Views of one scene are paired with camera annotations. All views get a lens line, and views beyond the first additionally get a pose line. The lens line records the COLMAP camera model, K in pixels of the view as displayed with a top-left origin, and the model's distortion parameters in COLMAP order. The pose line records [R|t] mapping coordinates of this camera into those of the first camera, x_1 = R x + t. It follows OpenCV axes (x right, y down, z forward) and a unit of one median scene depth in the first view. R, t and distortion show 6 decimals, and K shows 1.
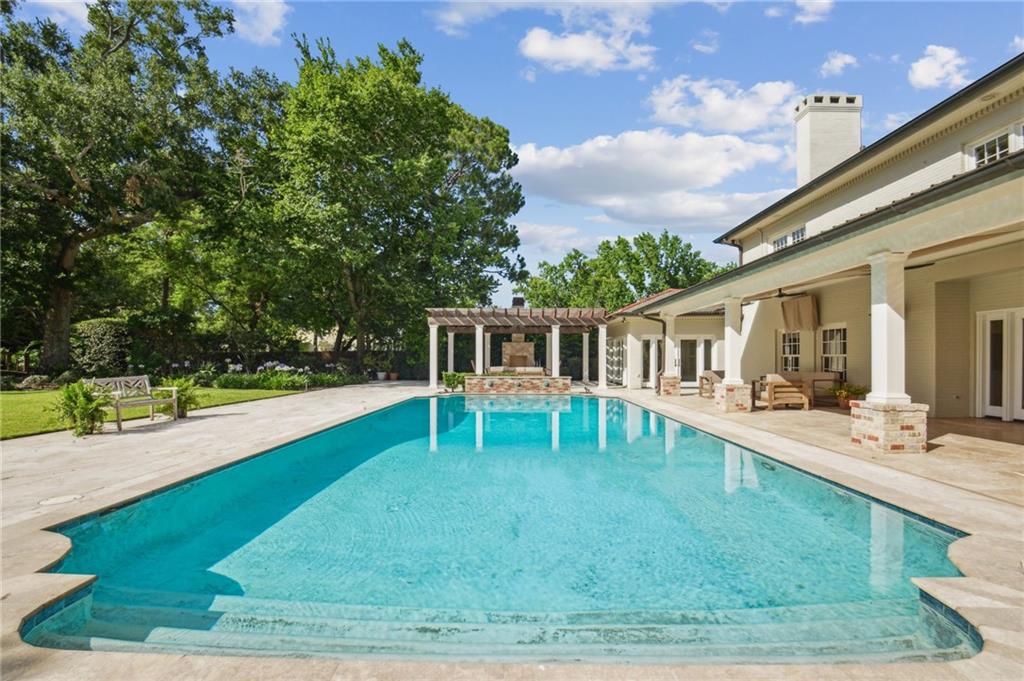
lens RADIAL K [[439.7, 0, 514.0], [0, 439.7, 362.8], [0, 0, 1]] dist [0.000163, -0.007763]
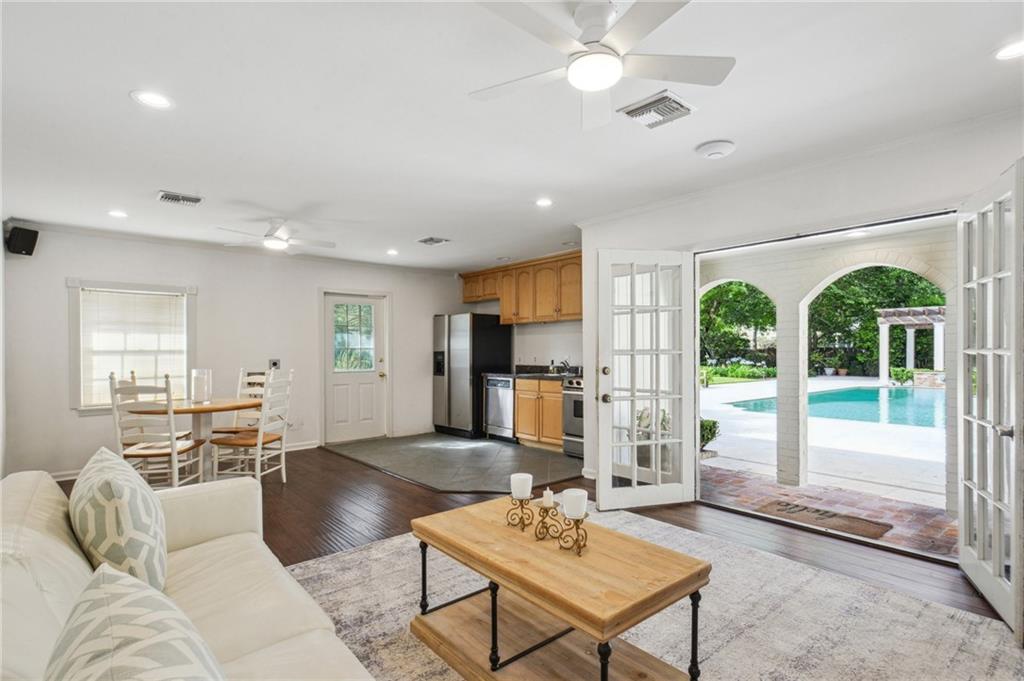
lens RADIAL K [[518.9, 0, 505.6], [0, 518.9, 342.9], [0, 0, 1]] dist [0.013584, -0.000273]
pose [[0.659577, -0.015356, -0.751480, 0.186462], [-0.007464, 0.999608, -0.026977, 0.001024], [0.751600, 0.023403, 0.659204, -0.602307]]
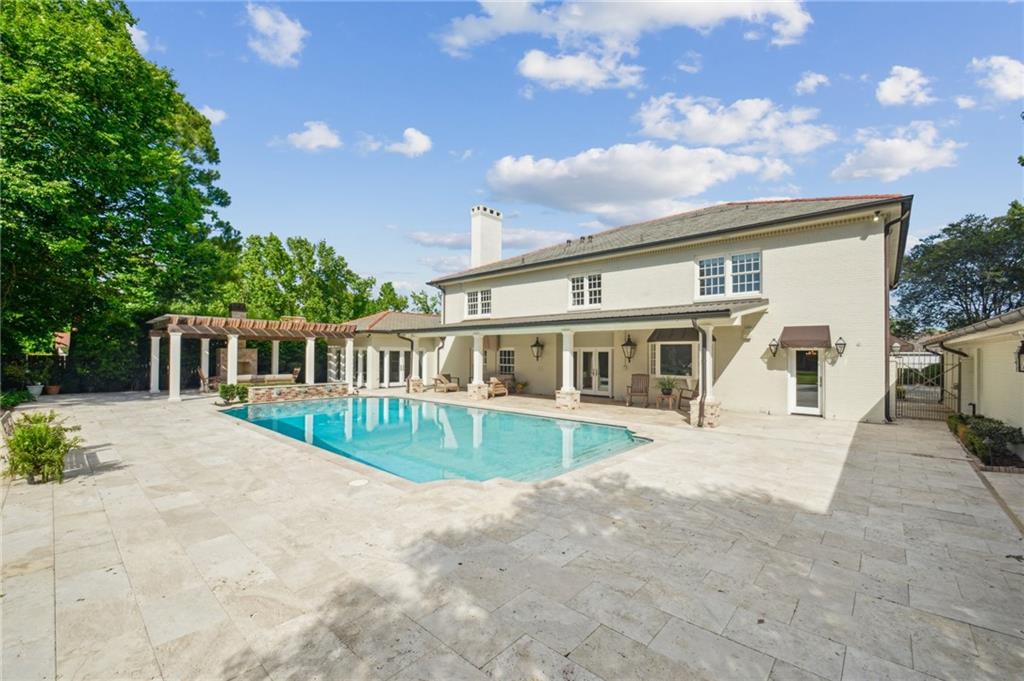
lens RADIAL K [[422.7, 0, 515.7], [0, 422.7, 357.0], [0, 0, 1]] dist [-0.030258, -0.000025]
pose [[0.642499, -0.004070, 0.766276, -0.429567], [0.001506, 0.999991, 0.004049, -0.041138], [-0.766285, -0.001447, 0.642499, -0.114184]]
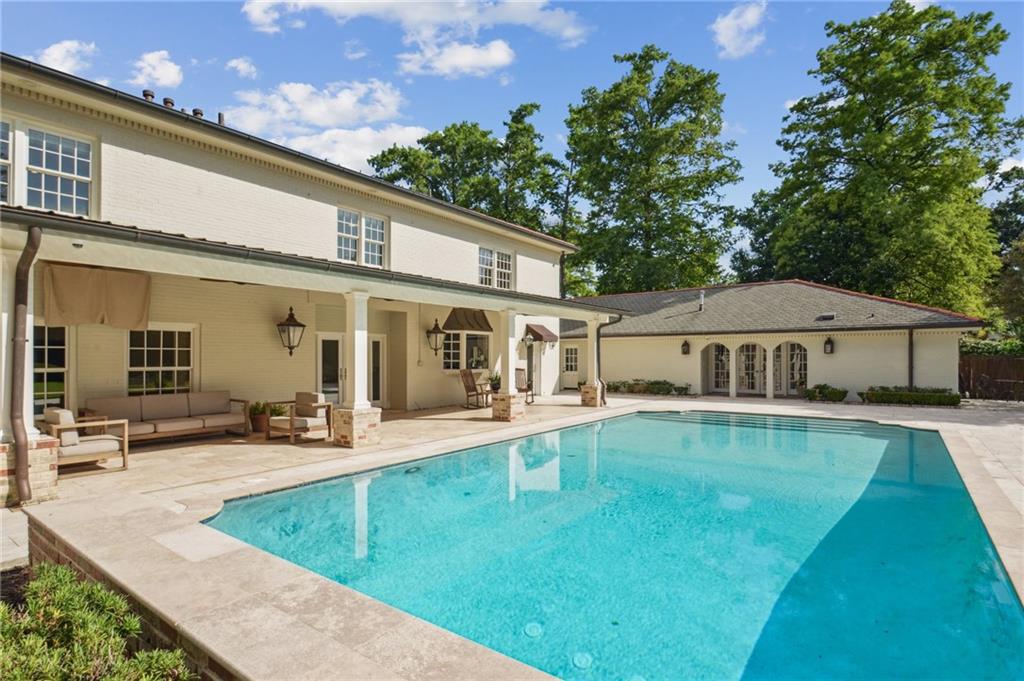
lens RADIAL K [[518.9, 0, 505.6], [0, 518.9, 342.9], [0, 0, 1]] dist [0.013584, -0.000273]
pose [[-0.811065, 0.014334, 0.584781, -0.137378], [0.003018, 0.999789, -0.020322, -0.028241], [-0.584949, -0.014717, -0.810937, 0.976733]]
